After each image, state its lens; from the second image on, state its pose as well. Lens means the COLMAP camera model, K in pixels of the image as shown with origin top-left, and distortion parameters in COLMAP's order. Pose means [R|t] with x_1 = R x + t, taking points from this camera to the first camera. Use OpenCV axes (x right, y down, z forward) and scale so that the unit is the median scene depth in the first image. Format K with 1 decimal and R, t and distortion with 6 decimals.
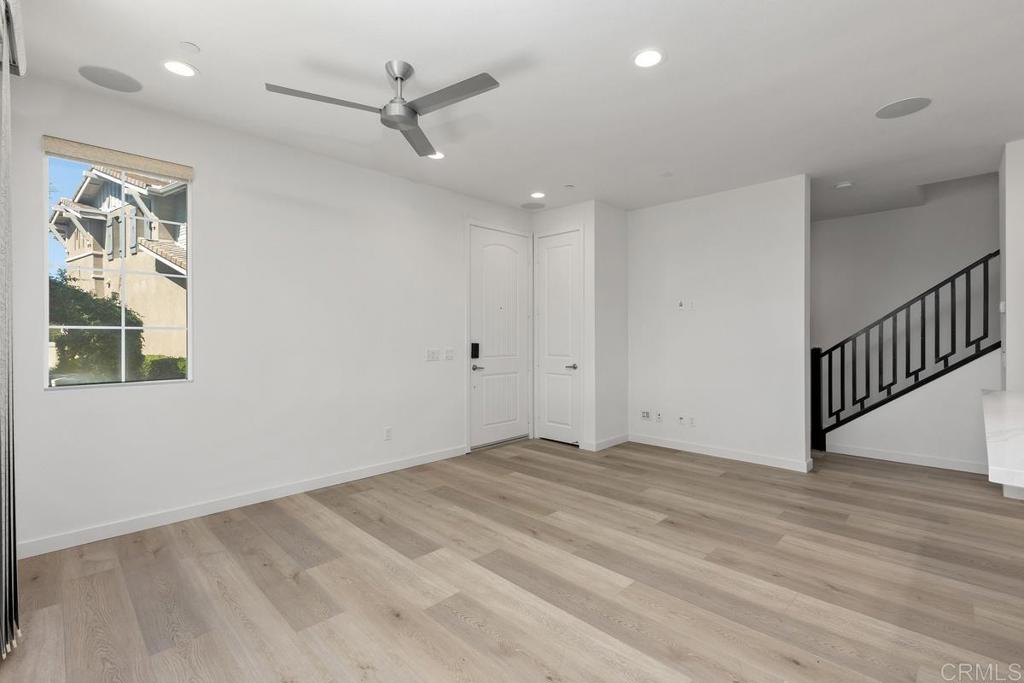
lens RADIAL K [[458.0, 0, 513.9], [0, 458.0, 337.2], [0, 0, 1]] dist [-0.001899, -0.000575]
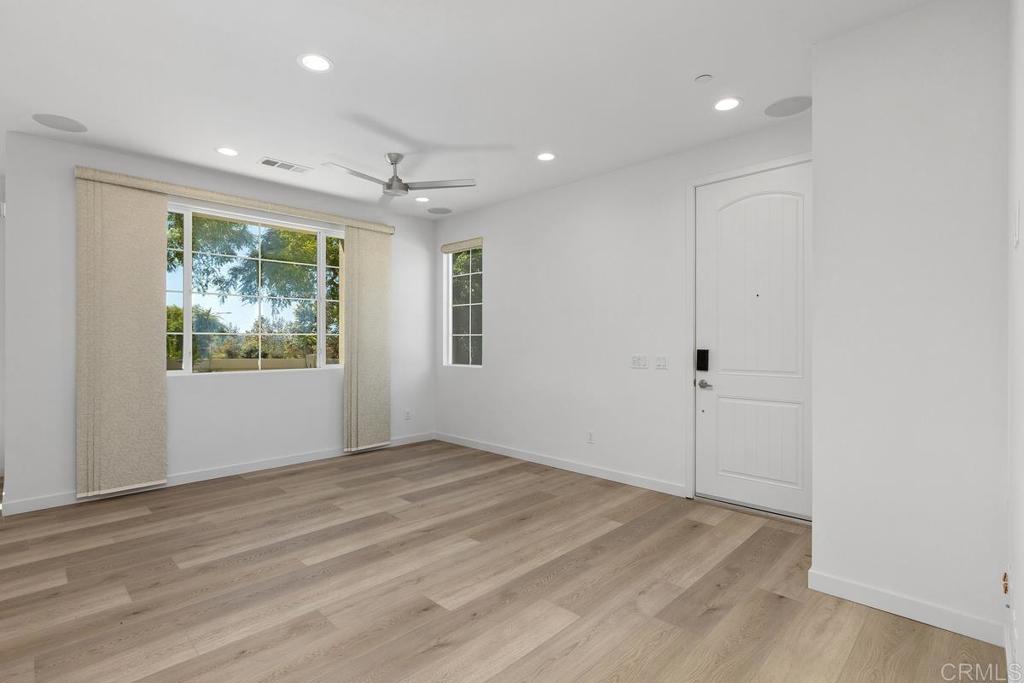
lens RADIAL K [[487.7, 0, 514.2], [0, 487.7, 338.7], [0, 0, 1]] dist [-0.001060, 0.000026]
pose [[0.011045, -0.002708, -0.999935, 1.016711], [-0.004513, 0.999986, -0.002758, -0.001123], [0.999929, 0.004544, 0.011033, 1.054421]]
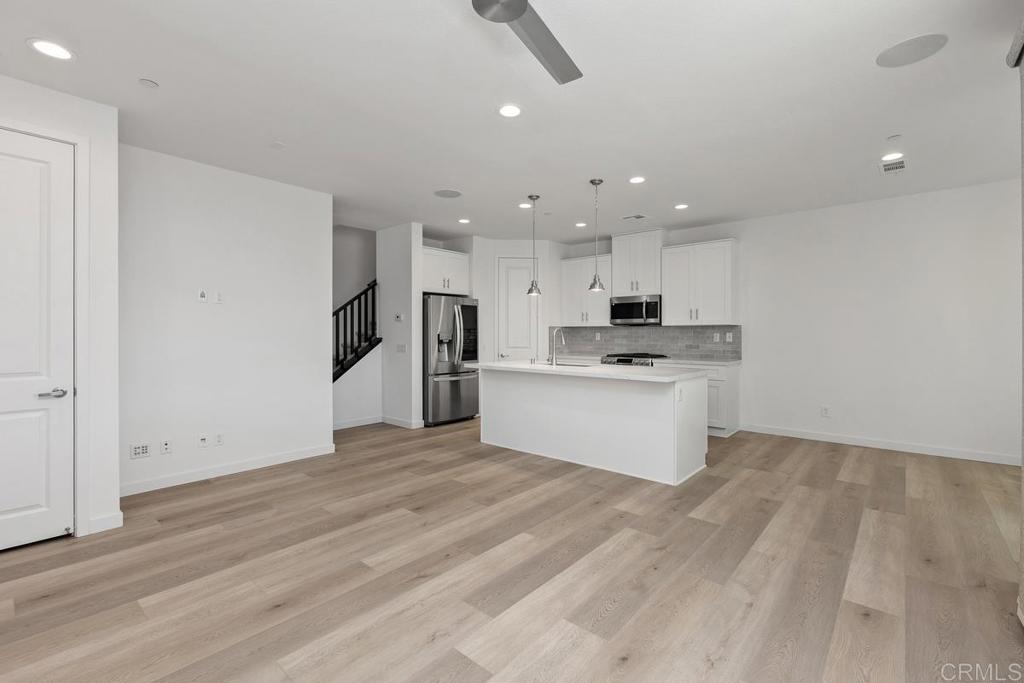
lens RADIAL K [[450.9, 0, 514.7], [0, 450.9, 334.4], [0, 0, 1]] dist [0.000204, -0.000158]
pose [[-0.065432, -0.000998, 0.997857, -0.683390], [0.003220, 0.999994, 0.001211, -0.004267], [-0.997852, 0.003292, -0.065428, 0.790018]]
